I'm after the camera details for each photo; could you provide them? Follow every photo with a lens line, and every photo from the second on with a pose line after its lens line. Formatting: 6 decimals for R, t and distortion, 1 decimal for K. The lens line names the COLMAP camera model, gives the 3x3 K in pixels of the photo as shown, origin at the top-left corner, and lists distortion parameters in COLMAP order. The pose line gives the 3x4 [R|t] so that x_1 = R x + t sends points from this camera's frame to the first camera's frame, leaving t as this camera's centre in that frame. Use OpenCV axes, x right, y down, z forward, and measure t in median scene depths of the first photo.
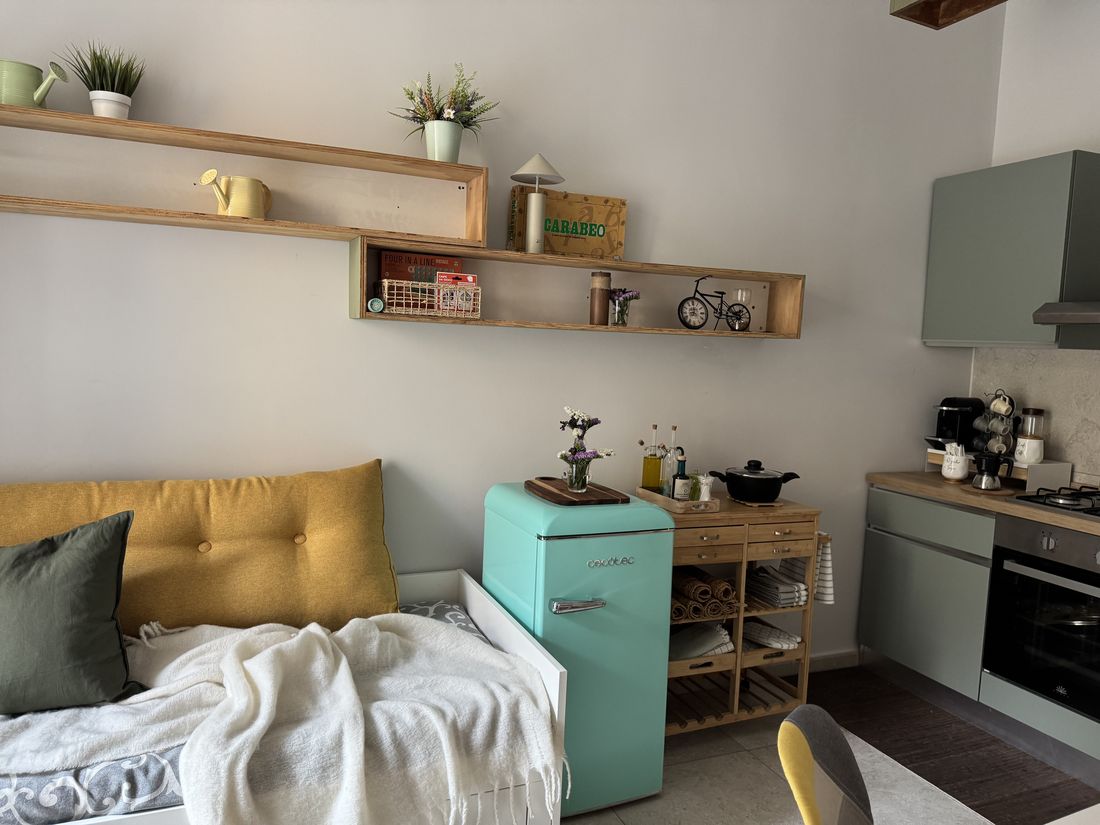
lens RADIAL K [[763.1, 0, 544.6], [0, 763.1, 413.0], [0, 0, 1]] dist [0.046492, -0.068765]
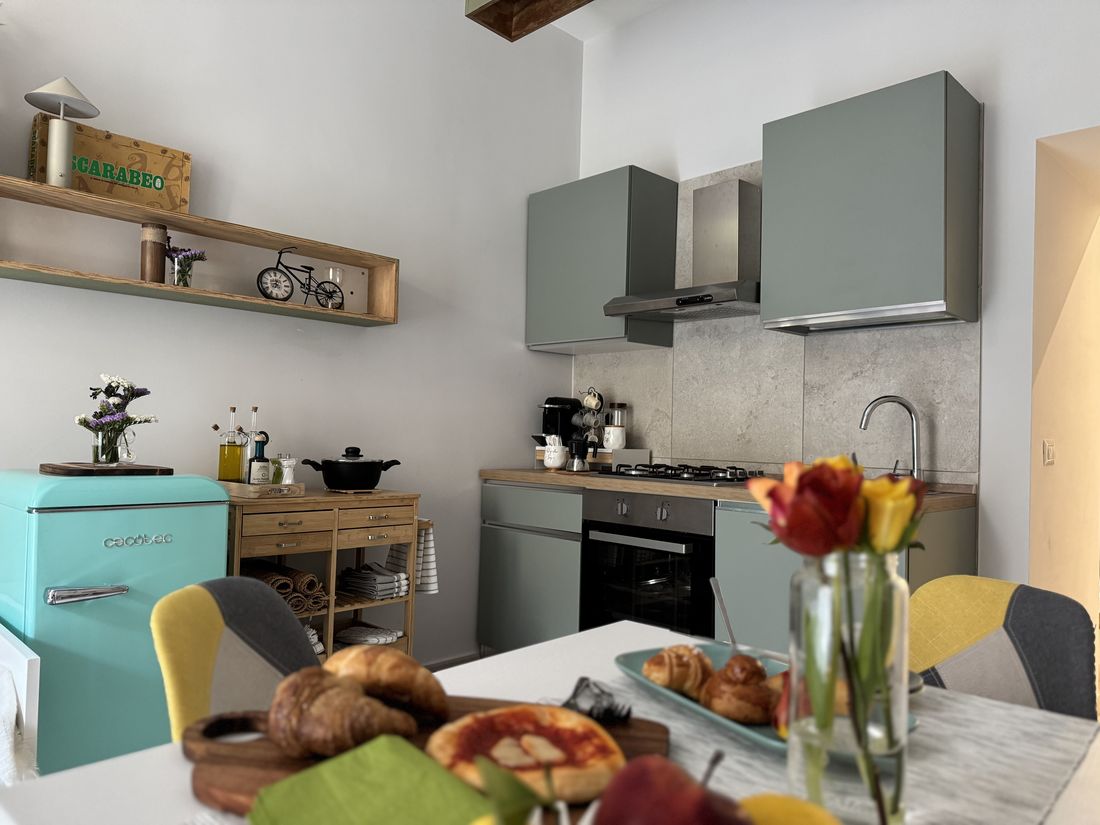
lens RADIAL K [[763.1, 0, 550.4], [0, 763.1, 411.5], [0, 0, 1]] dist [0.046492, -0.068765]
pose [[0.919643, -0.005990, 0.392710, 0.134139], [0.047230, 0.994314, -0.095437, 0.123762], [-0.389905, 0.106315, 0.914697, 0.042160]]
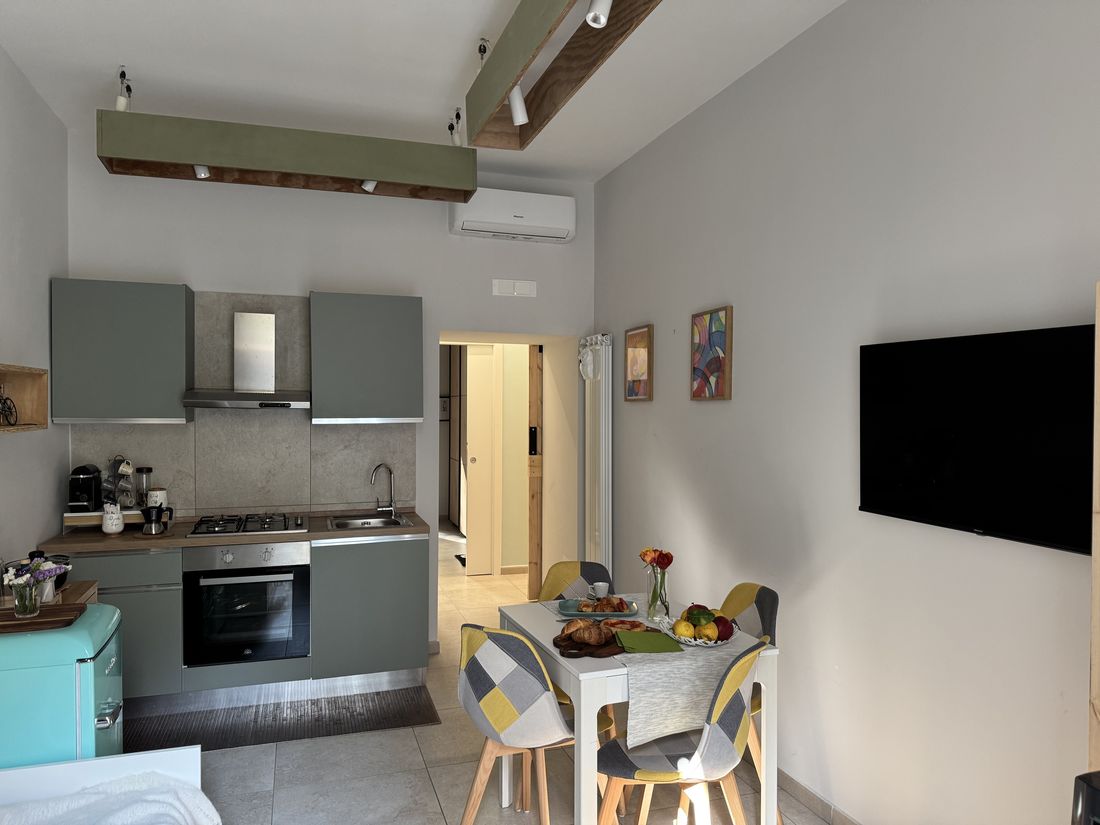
lens RADIAL K [[763.1, 0, 552.5], [0, 763.1, 410.9], [0, 0, 1]] dist [0.046492, -0.068765]
pose [[0.079523, -0.047529, 0.995699, -0.701815], [0.088137, 0.995286, 0.040471, -0.107959], [-0.992929, 0.084539, 0.083337, 0.224016]]
